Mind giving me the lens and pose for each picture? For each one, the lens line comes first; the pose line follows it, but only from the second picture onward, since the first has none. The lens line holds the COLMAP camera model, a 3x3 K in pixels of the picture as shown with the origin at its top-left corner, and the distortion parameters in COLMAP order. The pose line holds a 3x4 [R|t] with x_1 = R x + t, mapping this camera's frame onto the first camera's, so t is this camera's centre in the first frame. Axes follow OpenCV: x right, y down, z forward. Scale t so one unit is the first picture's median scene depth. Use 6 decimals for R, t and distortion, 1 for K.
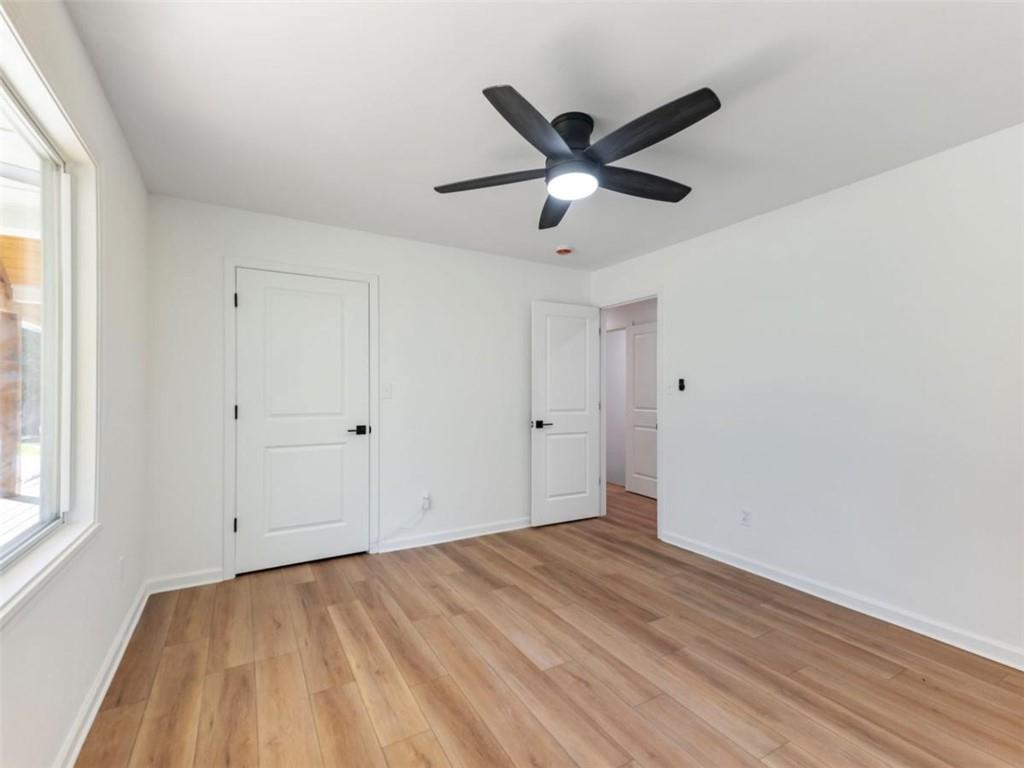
lens RADIAL K [[466.0, 0, 513.9], [0, 466.0, 387.2], [0, 0, 1]] dist [0.026159, -0.000125]
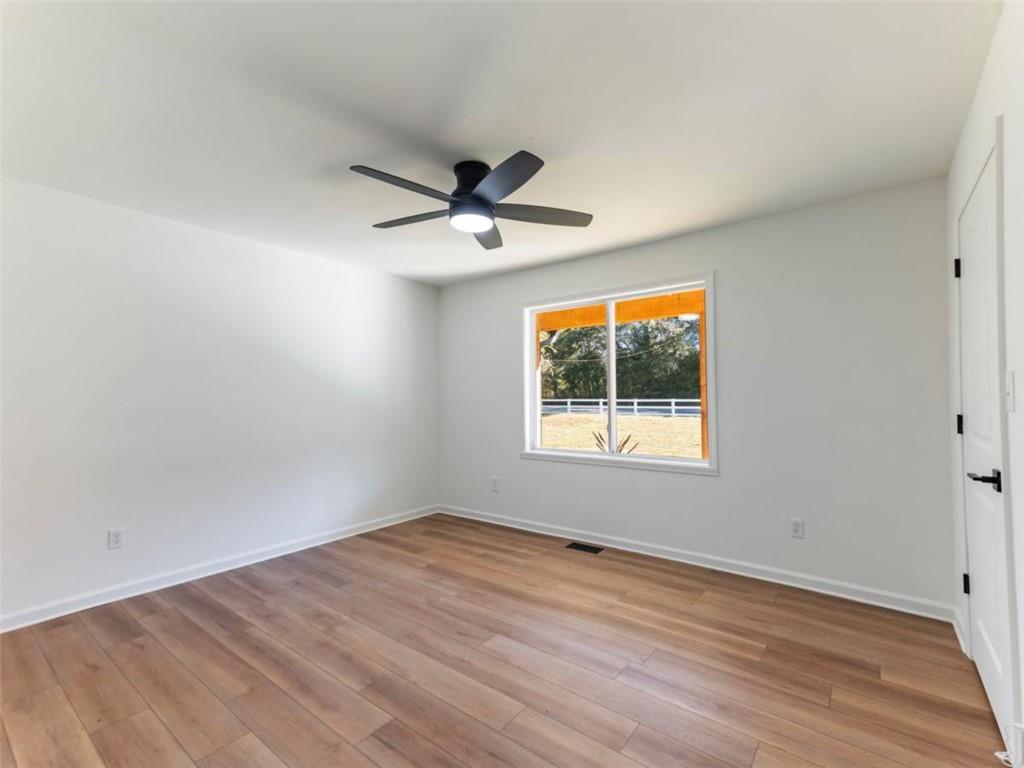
lens RADIAL K [[466.0, 0, 513.9], [0, 466.0, 387.2], [0, 0, 1]] dist [0.026159, -0.000125]
pose [[-0.928289, -0.005663, -0.371816, 0.450101], [0.008976, 0.999251, -0.037630, 0.027275], [0.371750, -0.038269, -0.927544, 2.063498]]
